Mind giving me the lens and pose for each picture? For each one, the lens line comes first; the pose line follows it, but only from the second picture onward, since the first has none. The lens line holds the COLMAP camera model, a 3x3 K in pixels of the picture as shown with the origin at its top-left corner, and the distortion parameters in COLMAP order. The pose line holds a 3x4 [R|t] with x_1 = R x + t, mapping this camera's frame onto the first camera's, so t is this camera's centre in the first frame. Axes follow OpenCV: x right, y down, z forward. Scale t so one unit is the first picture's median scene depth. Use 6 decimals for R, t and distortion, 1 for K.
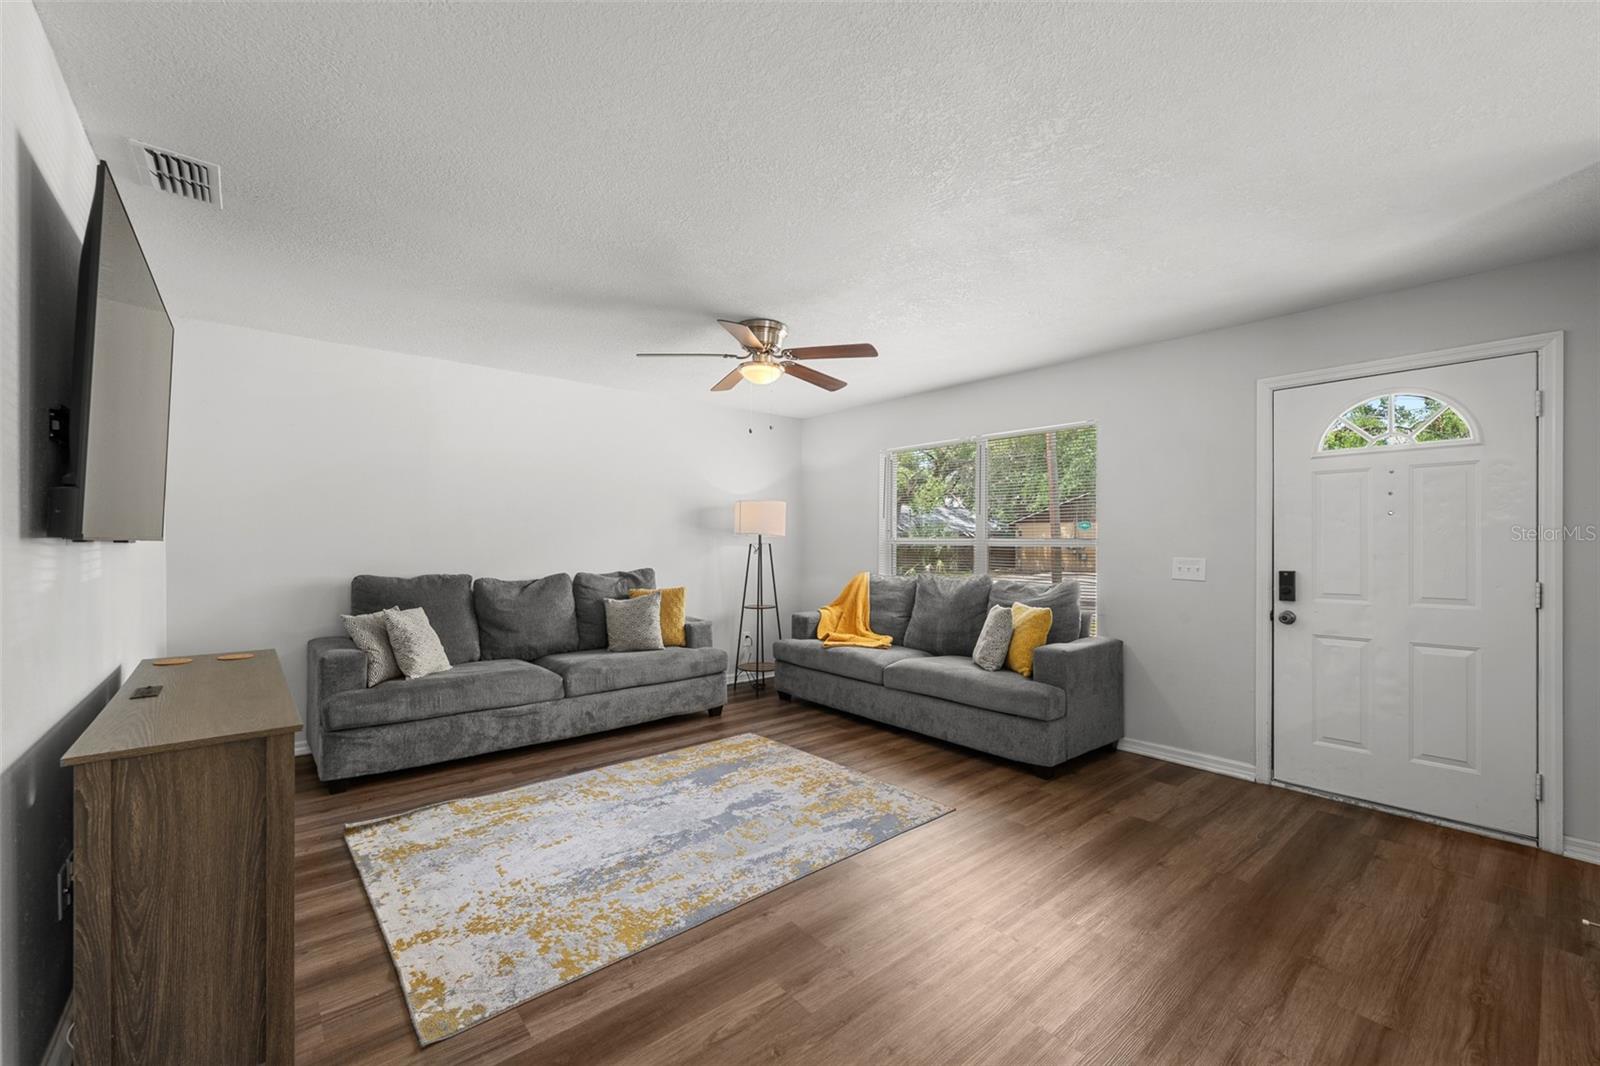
lens RADIAL K [[636.4, 0, 801.2], [0, 636.4, 529.8], [0, 0, 1]] dist [-0.001427, 0.000342]
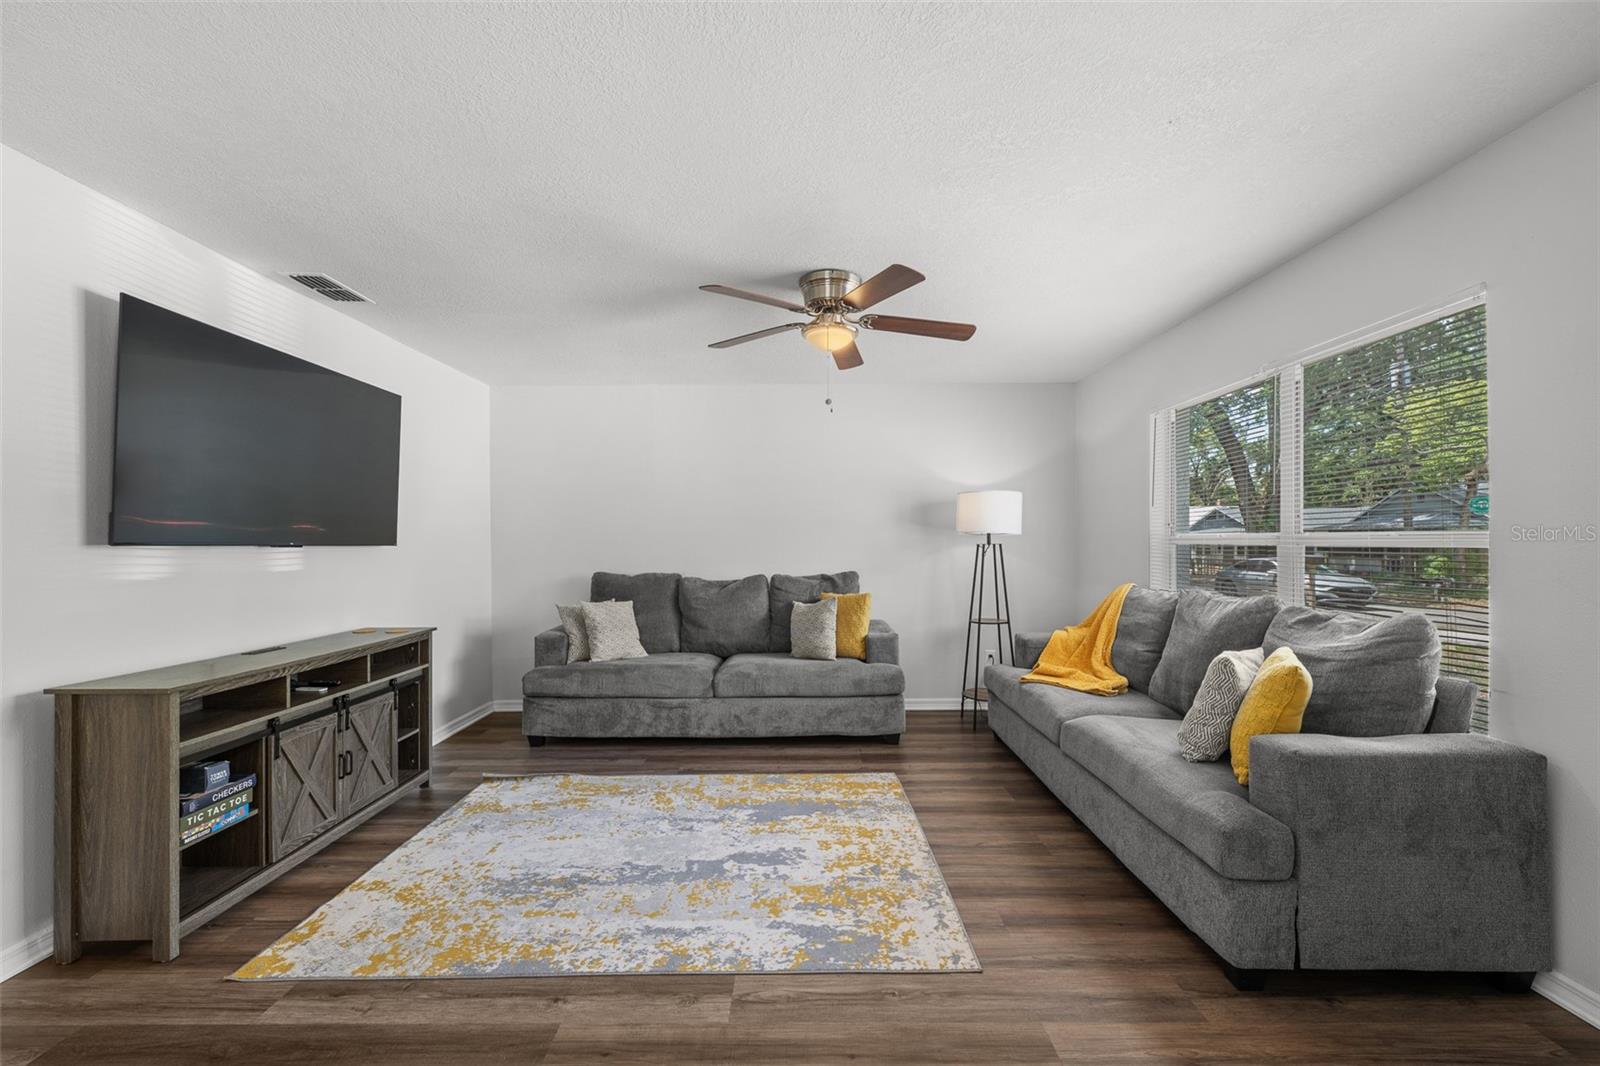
lens RADIAL K [[636.4, 0, 801.2], [0, 636.4, 529.8], [0, 0, 1]] dist [-0.001427, 0.000342]
pose [[0.768644, -0.017987, -0.639424, 0.412188], [0.018917, 0.999807, -0.005385, 0.005647], [0.639397, -0.007957, 0.768835, 0.330230]]
